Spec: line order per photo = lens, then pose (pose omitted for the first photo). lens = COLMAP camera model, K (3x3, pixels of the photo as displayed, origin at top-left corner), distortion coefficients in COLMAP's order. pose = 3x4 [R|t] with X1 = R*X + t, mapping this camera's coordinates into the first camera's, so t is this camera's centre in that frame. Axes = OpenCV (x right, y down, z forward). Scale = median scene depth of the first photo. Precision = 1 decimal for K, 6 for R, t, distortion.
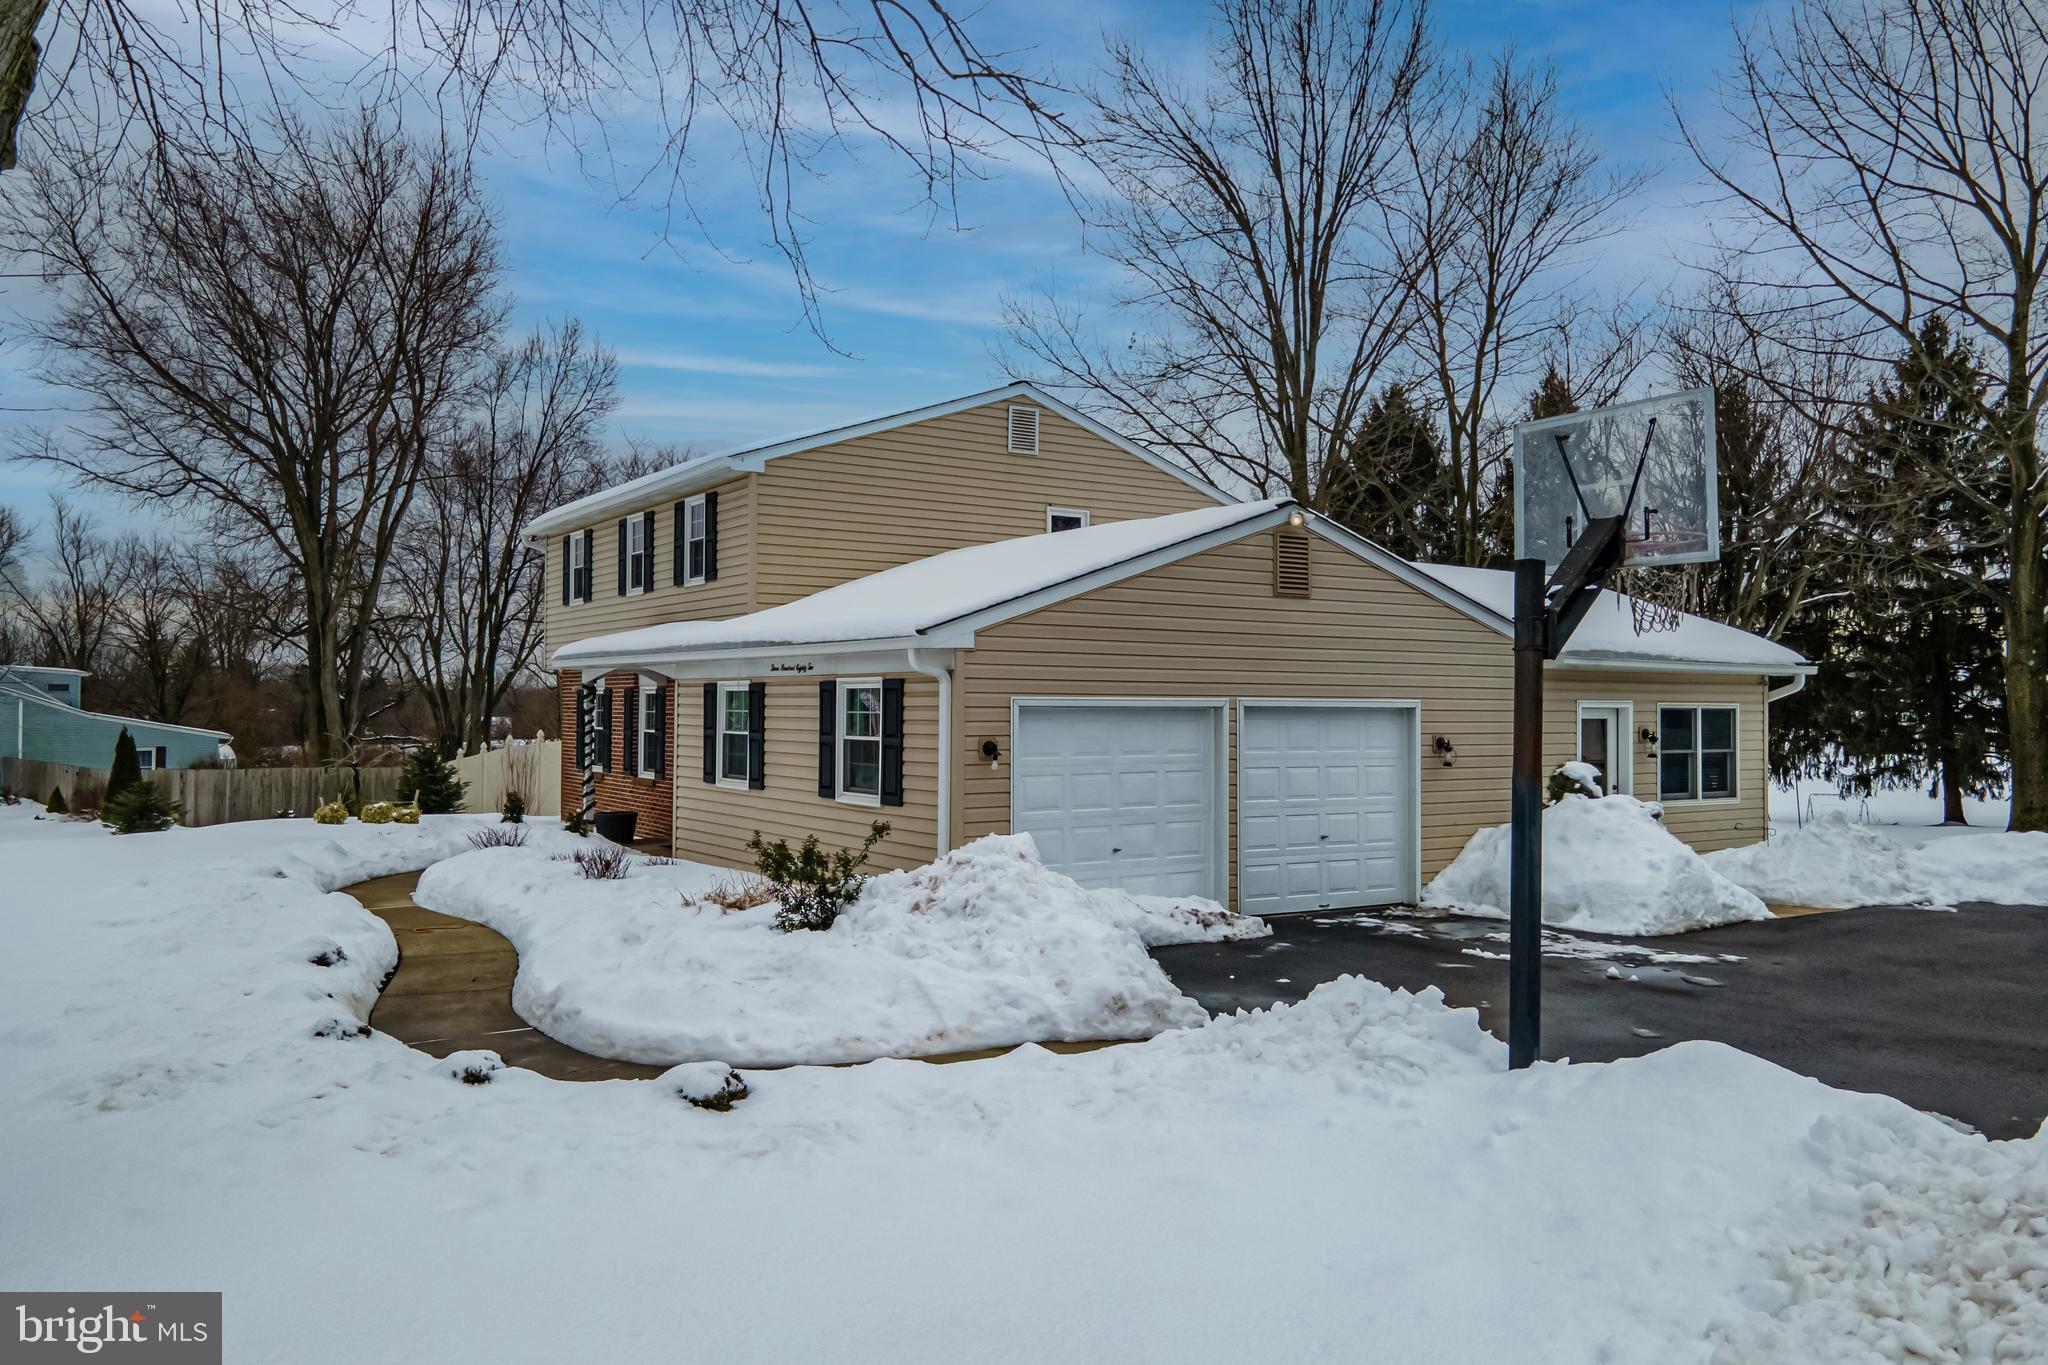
lens RADIAL K [[1488.4, 0, 1024.0], [0, 1488.4, 682.5], [0, 0, 1]] dist [0.033274, -0.003958]
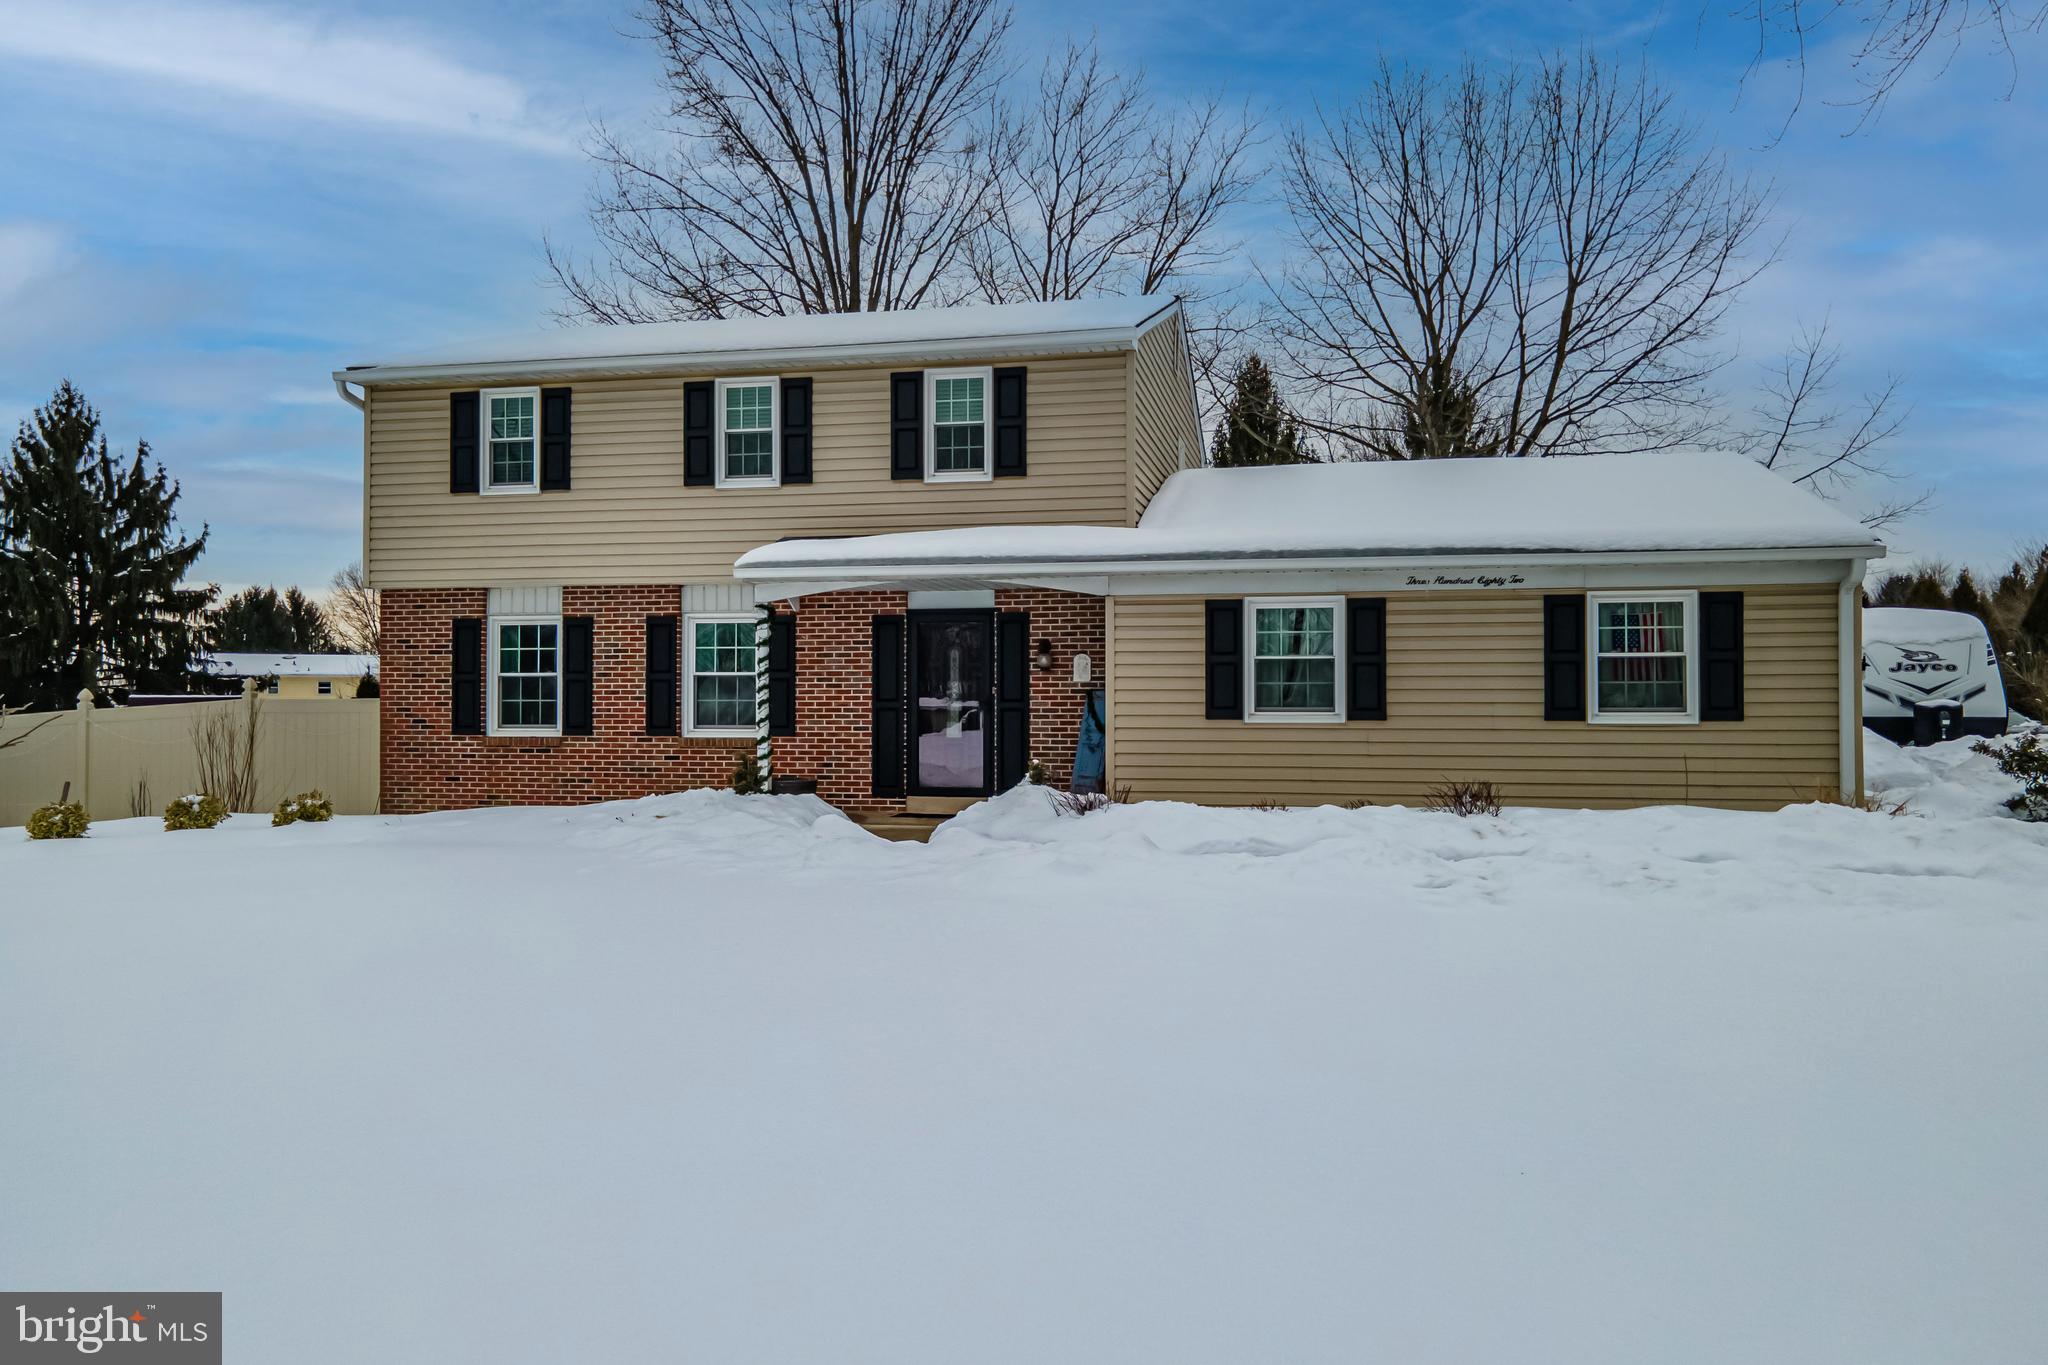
lens RADIAL K [[1488.4, 0, 1024.0], [0, 1488.4, 682.5], [0, 0, 1]] dist [0.033274, -0.003958]
pose [[0.712955, 0.000765, 0.701210, -0.901483], [-0.004983, 0.999980, 0.003975, 0.045377], [-0.701192, -0.006328, 0.712944, 0.501938]]
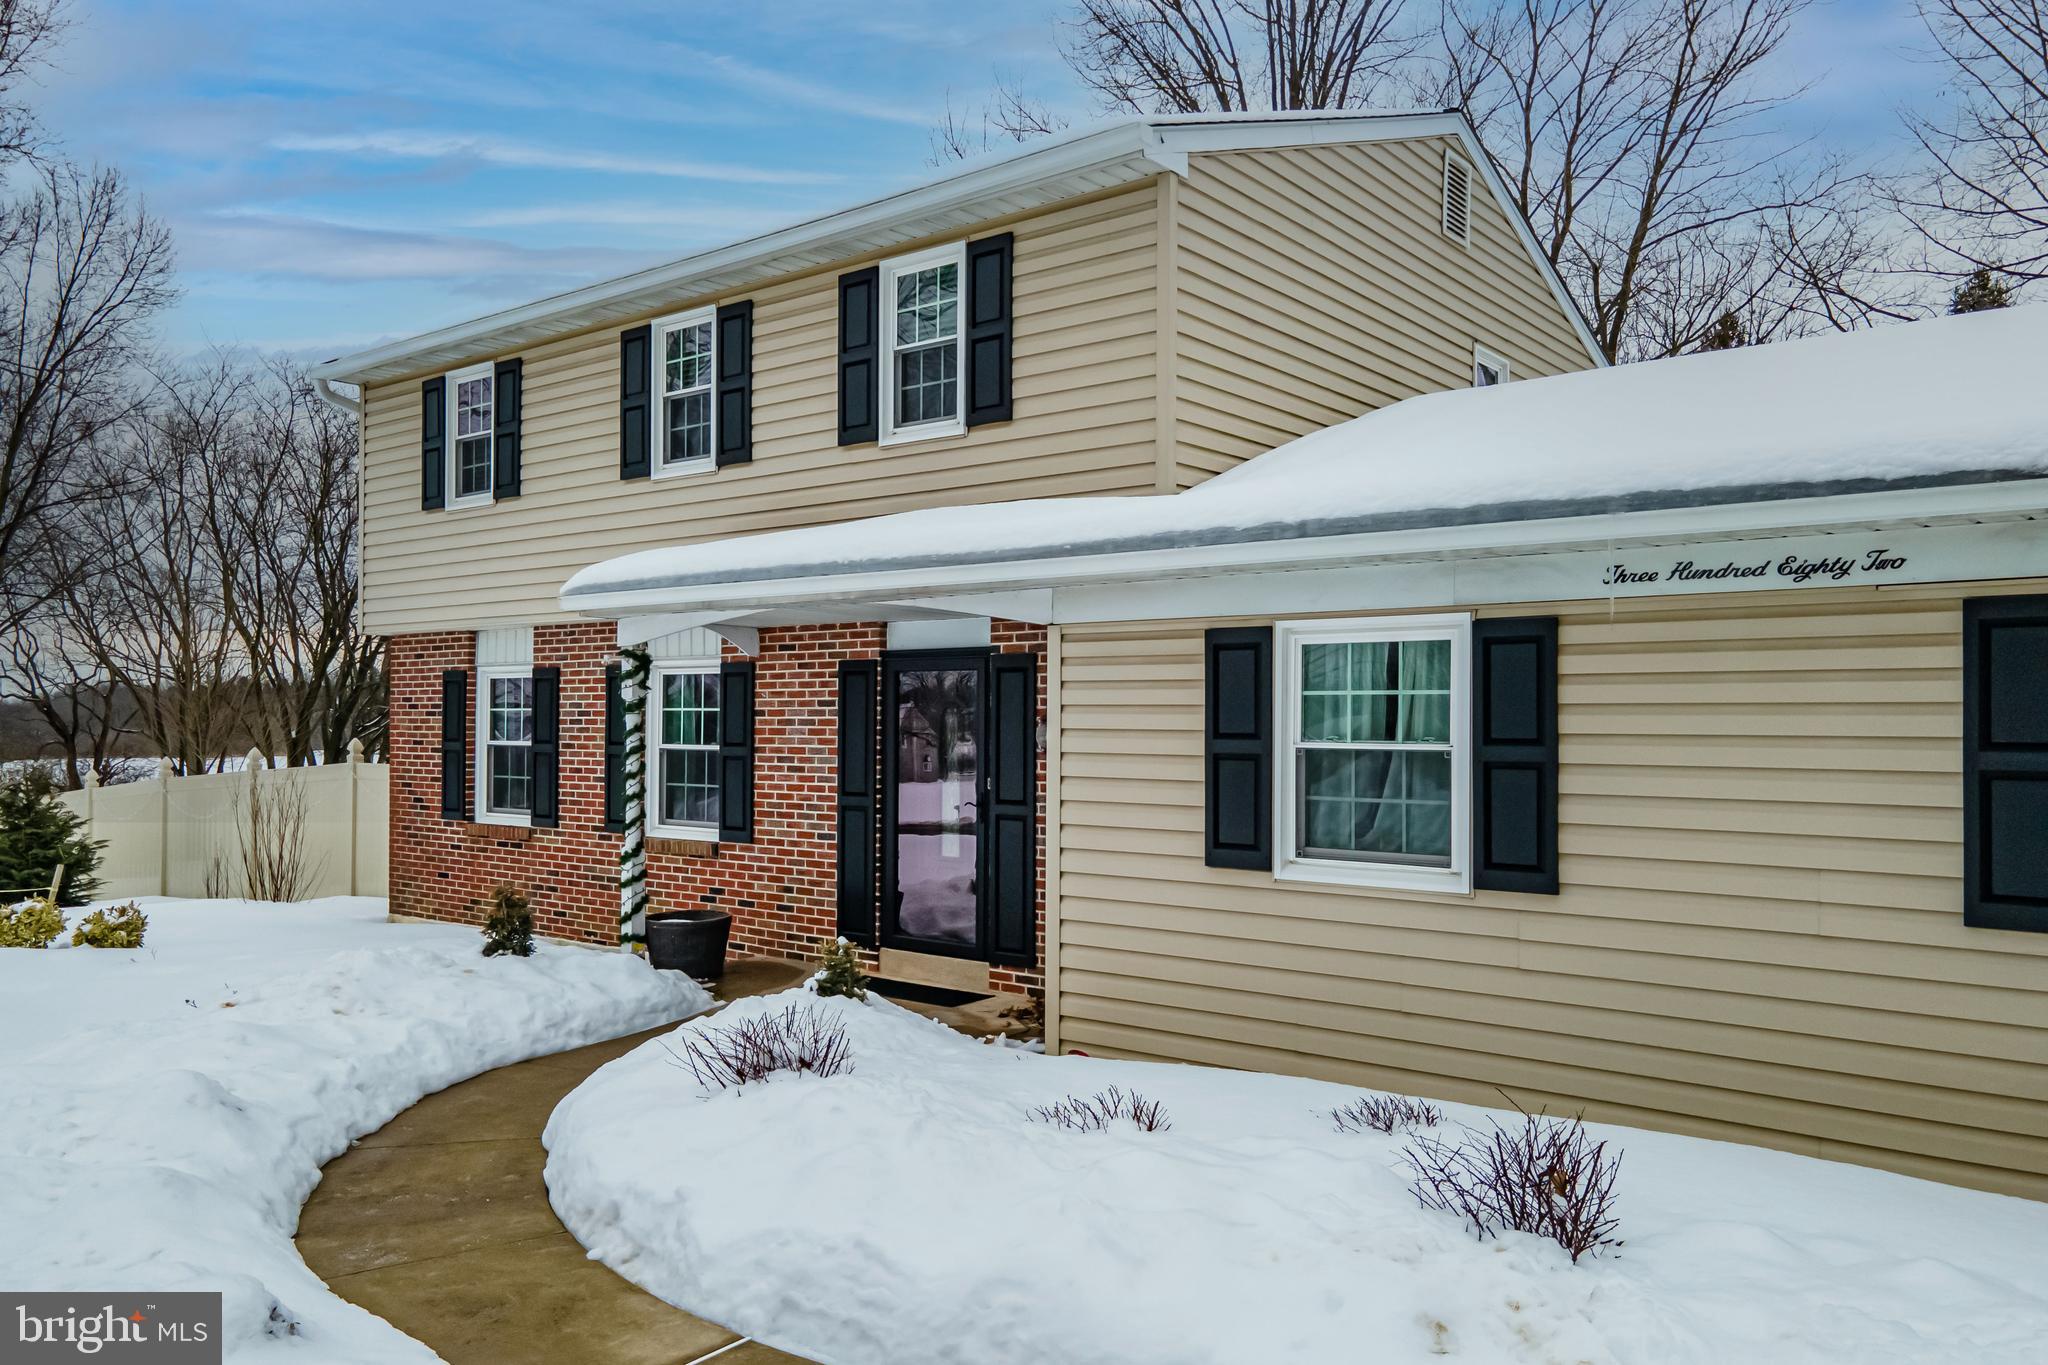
lens RADIAL K [[1504.0, 0, 1019.3], [0, 1504.0, 708.1], [0, 0, 1]] dist [0.030975, 0.002437]
pose [[0.952189, -0.001776, 0.305506, -0.408075], [-0.001087, 0.999957, 0.009201, 0.019545], [-0.305509, -0.009093, 0.952146, 0.642572]]
